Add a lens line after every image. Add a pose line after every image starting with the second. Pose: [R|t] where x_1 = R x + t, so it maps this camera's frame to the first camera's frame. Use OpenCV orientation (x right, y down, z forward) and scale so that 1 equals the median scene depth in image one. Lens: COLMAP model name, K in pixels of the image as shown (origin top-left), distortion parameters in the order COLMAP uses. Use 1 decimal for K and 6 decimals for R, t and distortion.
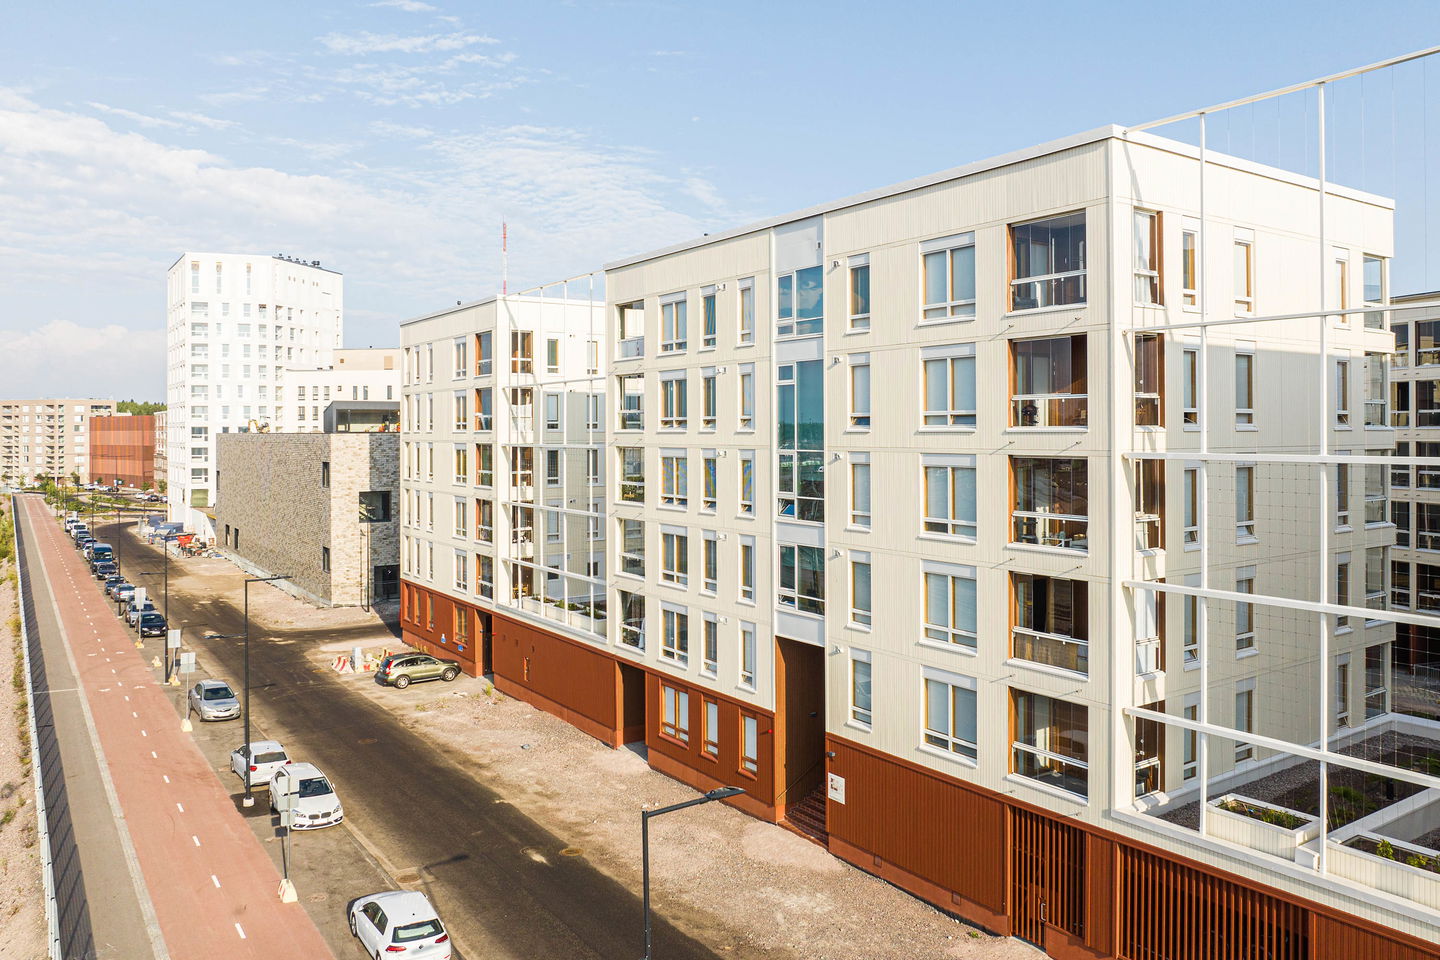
lens RADIAL K [[1060.6, 0, 758.5], [0, 1060.6, 420.2], [0, 0, 1]] dist [-0.037131, -0.006590]
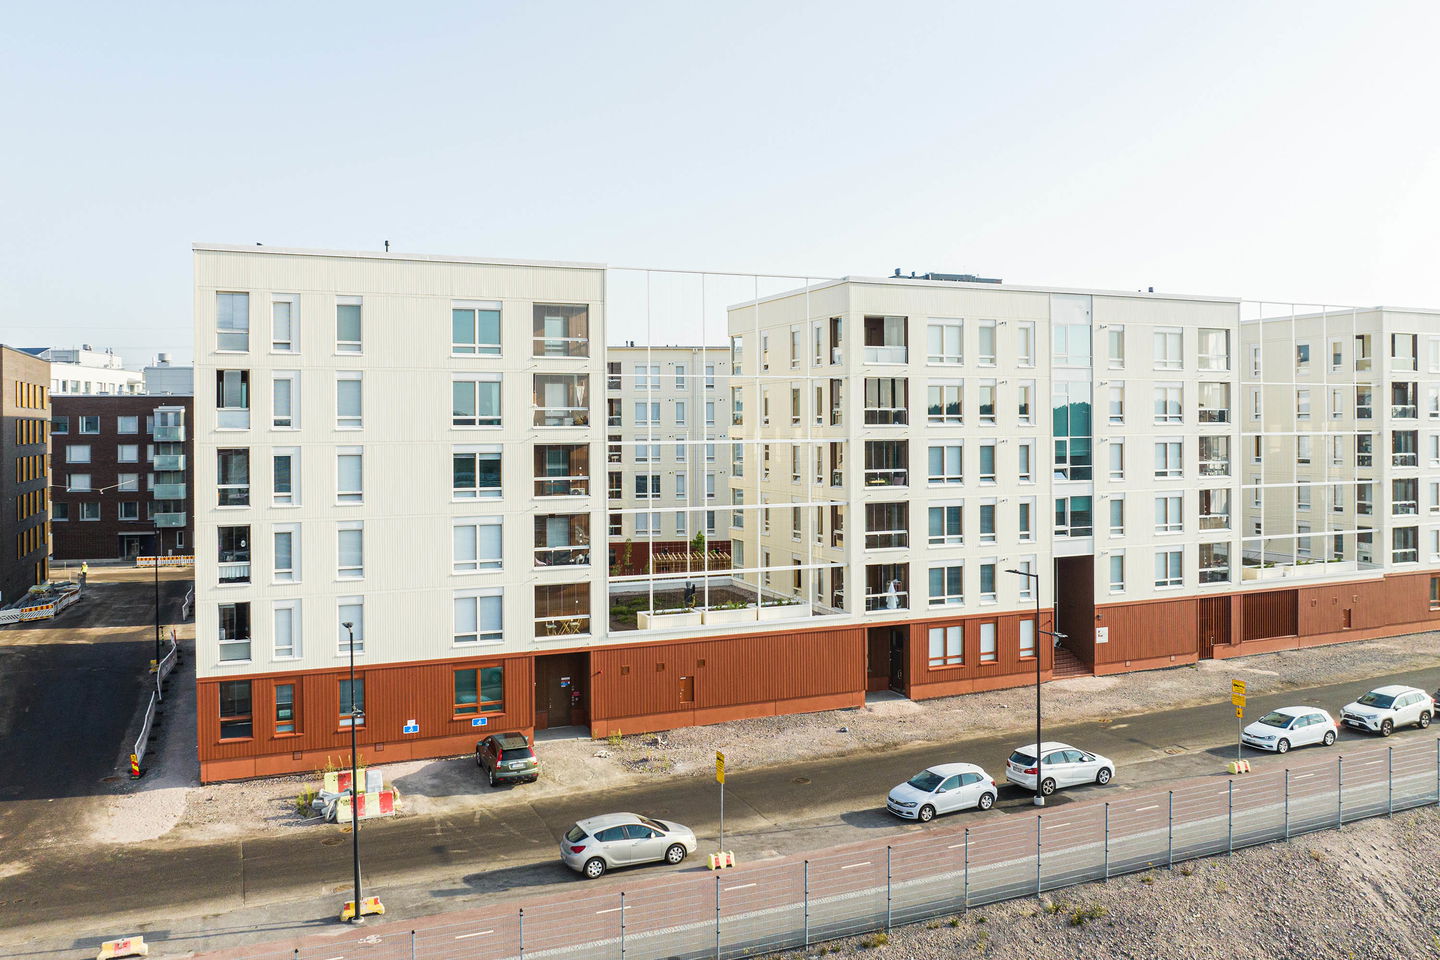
lens RADIAL K [[1117.5, 0, 683.7], [0, 1117.5, 411.2], [0, 0, 1]] dist [-0.033808, -0.009748]
pose [[0.240806, 0.002120, 0.970571, -1.703246], [-0.010168, 0.999948, 0.000339, -0.005223], [-0.970520, -0.009950, 0.240815, 1.145217]]
